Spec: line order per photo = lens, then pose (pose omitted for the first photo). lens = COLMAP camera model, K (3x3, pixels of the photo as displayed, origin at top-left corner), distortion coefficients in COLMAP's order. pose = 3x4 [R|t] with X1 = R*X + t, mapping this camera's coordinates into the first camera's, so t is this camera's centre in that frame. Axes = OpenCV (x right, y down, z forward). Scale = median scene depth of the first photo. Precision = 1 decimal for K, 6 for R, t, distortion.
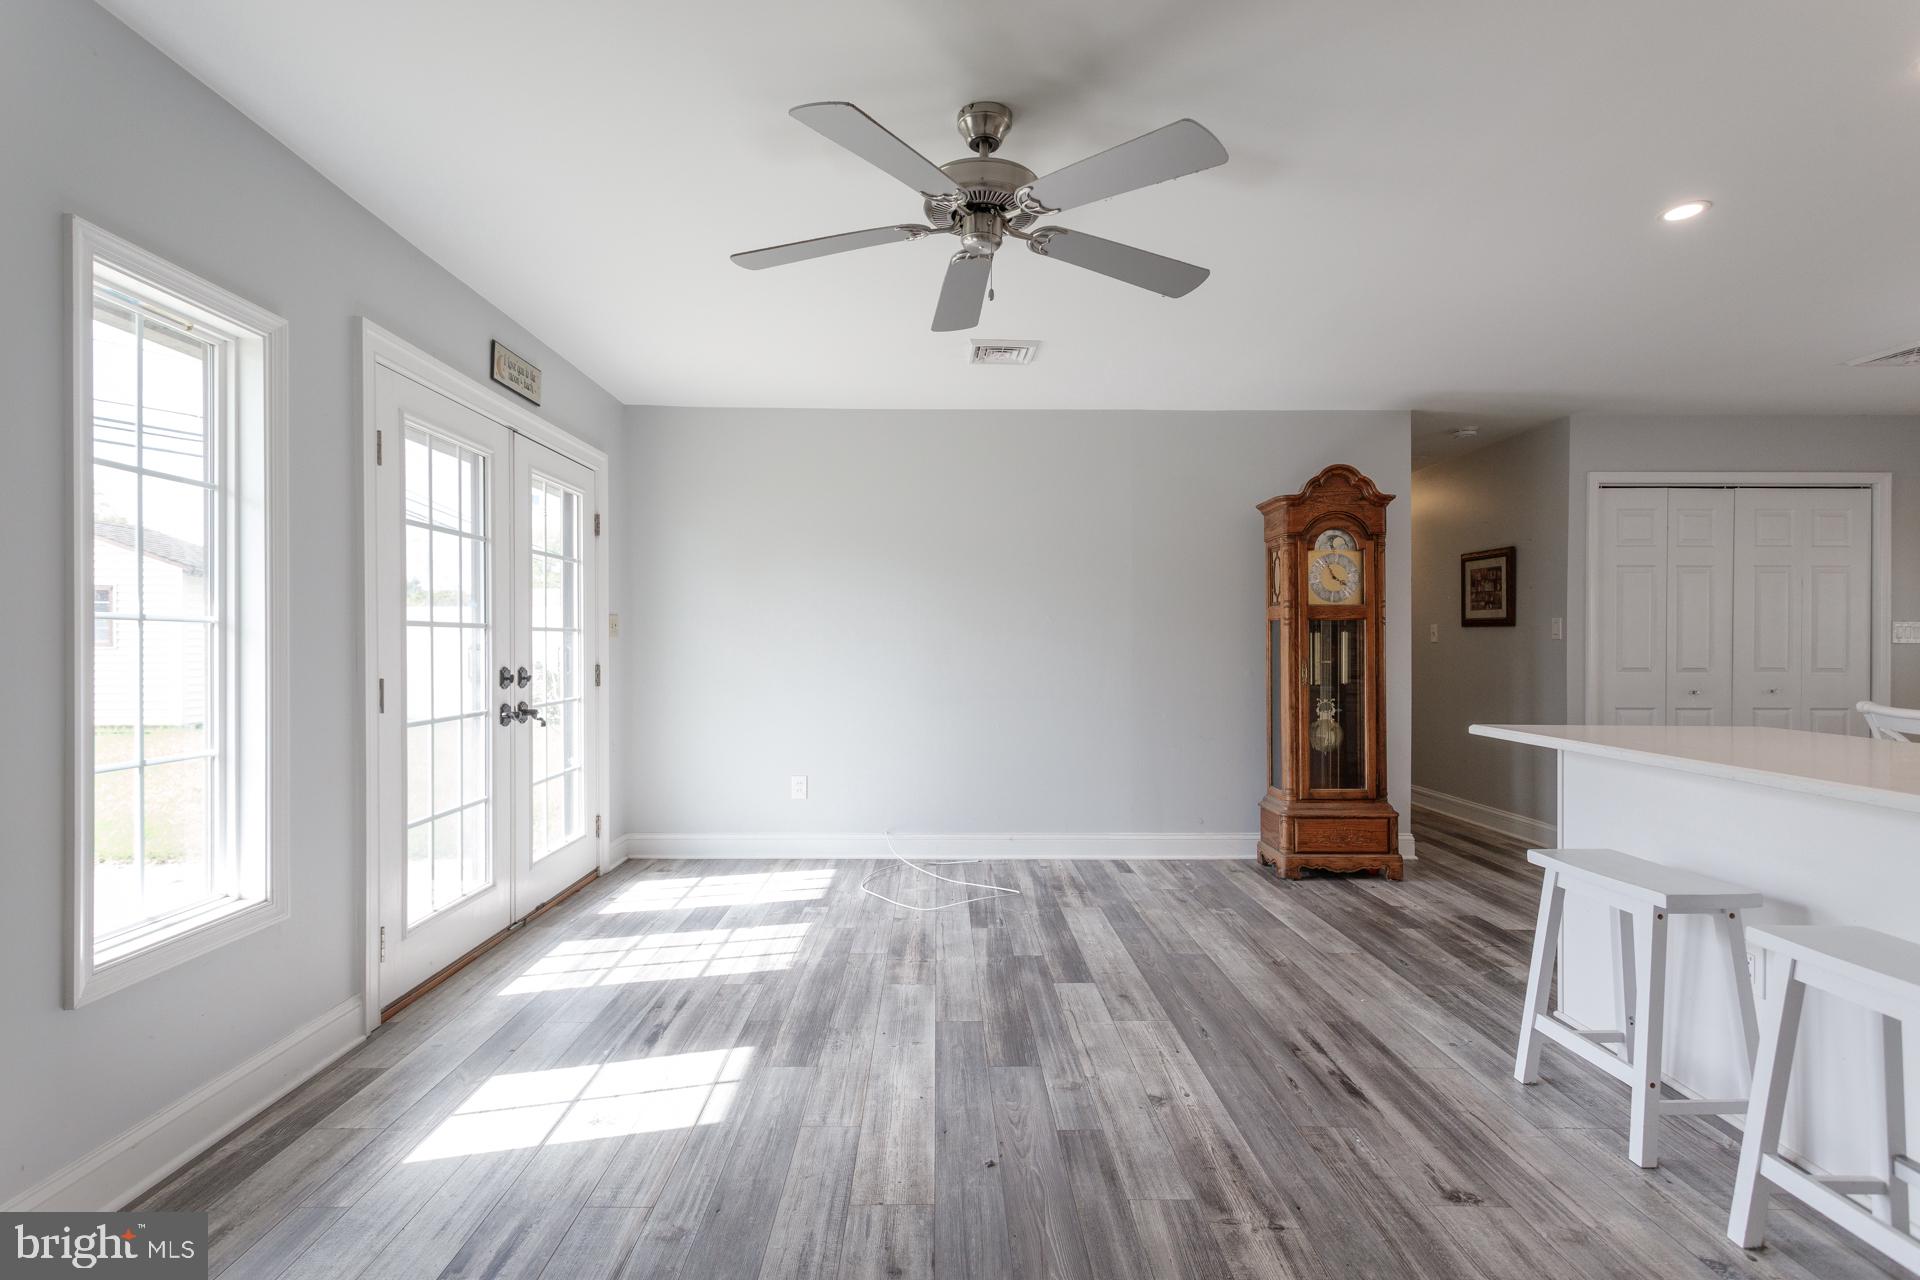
lens RADIAL K [[908.4, 0, 947.1], [0, 908.4, 656.0], [0, 0, 1]] dist [0.020498, -0.002466]
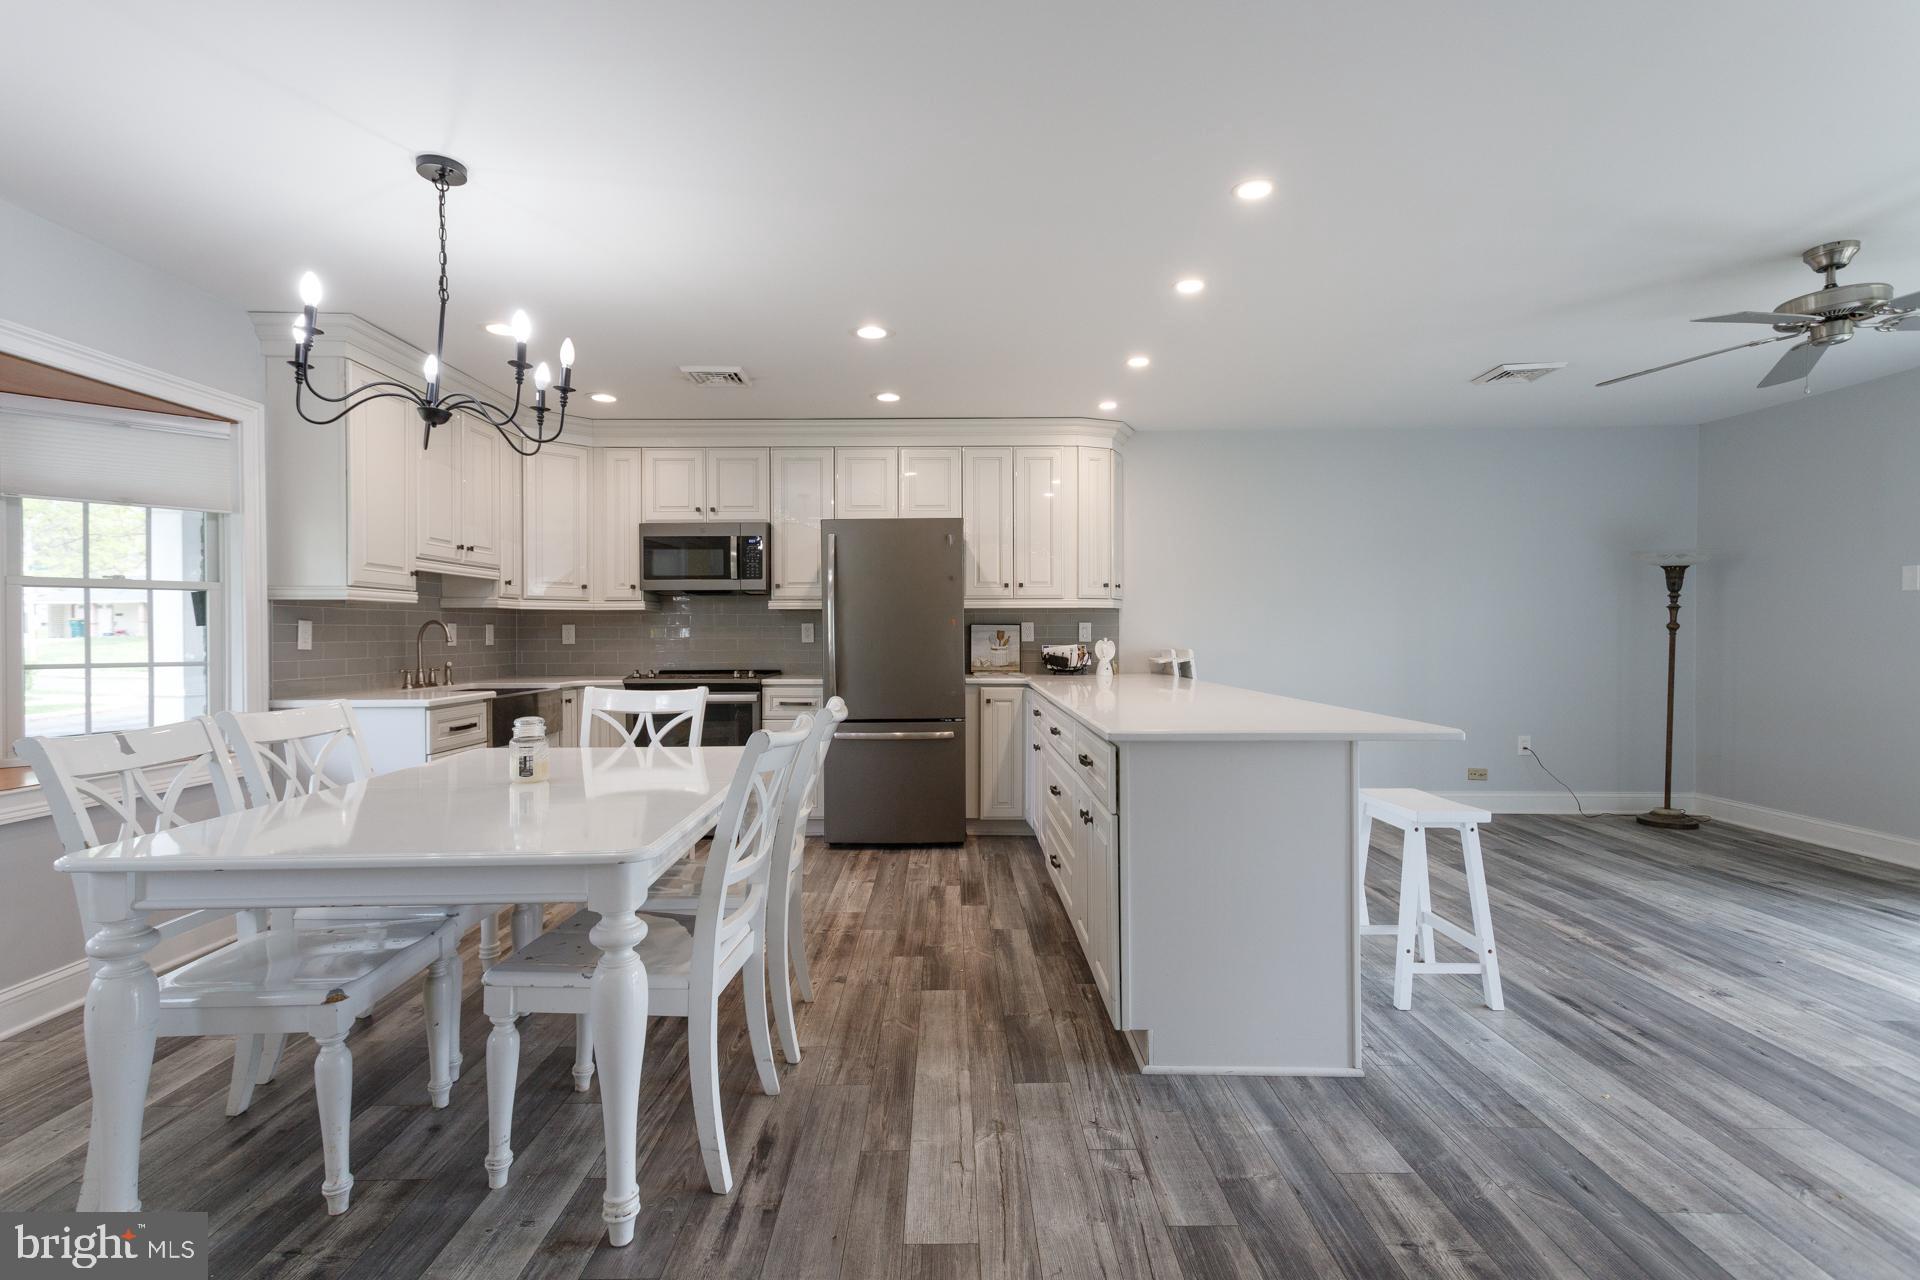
lens RADIAL K [[908.4, 0, 944.3], [0, 908.4, 636.5], [0, 0, 1]] dist [0.020498, -0.002466]
pose [[-0.999935, 0.001444, 0.011348, 1.147671], [0.001619, 0.999880, 0.015421, -0.024291], [-0.011324, 0.015438, -0.999817, 2.031998]]
